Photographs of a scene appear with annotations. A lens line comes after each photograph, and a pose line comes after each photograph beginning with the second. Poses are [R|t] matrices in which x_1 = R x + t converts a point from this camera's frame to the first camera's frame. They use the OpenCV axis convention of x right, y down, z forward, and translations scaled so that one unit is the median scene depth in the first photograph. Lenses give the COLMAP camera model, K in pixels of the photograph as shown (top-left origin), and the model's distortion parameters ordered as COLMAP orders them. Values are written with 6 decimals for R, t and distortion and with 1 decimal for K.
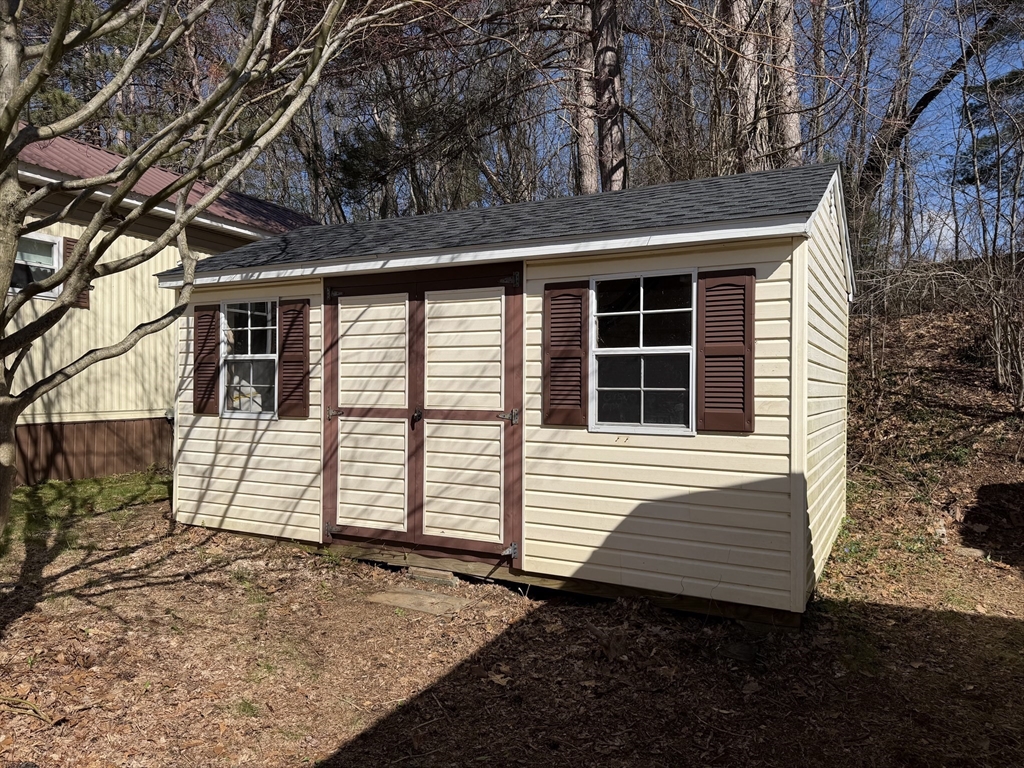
lens RADIAL K [[743.4, 0, 511.9], [0, 743.4, 384.9], [0, 0, 1]] dist [0.014660, -0.007783]
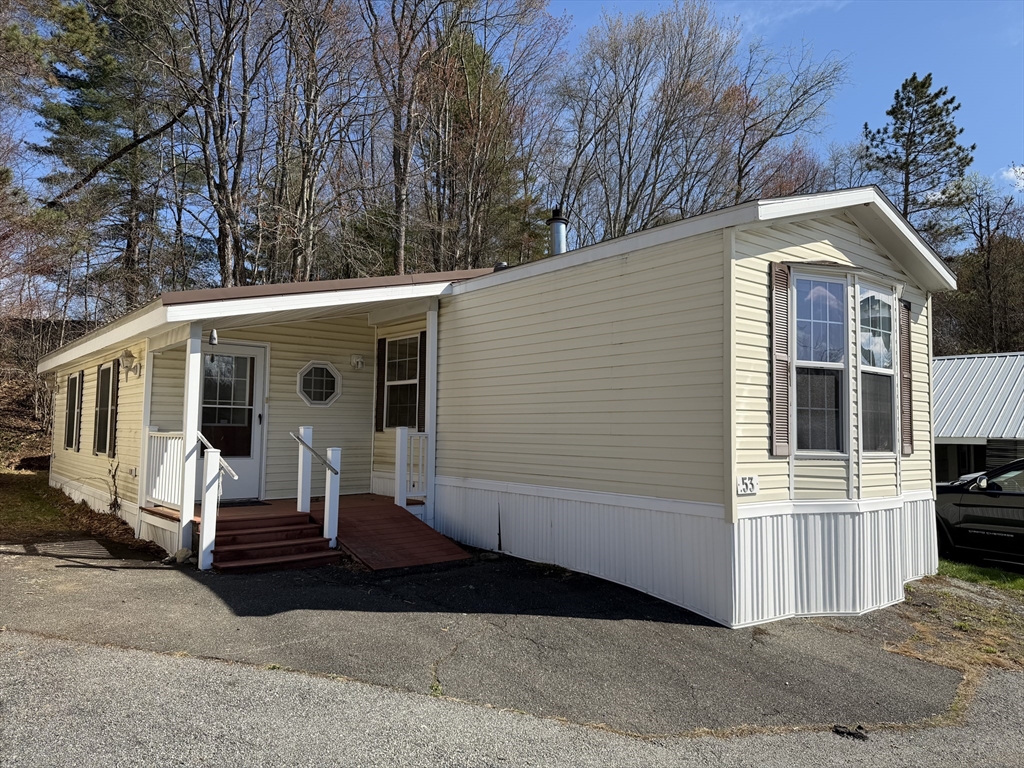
lens RADIAL K [[743.4, 0, 522.6], [0, 743.4, 379.6], [0, 0, 1]] dist [0.014660, -0.007783]
pose [[0.425747, 0.071194, 0.902037, -0.736684], [-0.012830, 0.997275, -0.072655, 0.029007], [-0.904751, 0.019360, 0.425500, -1.248457]]
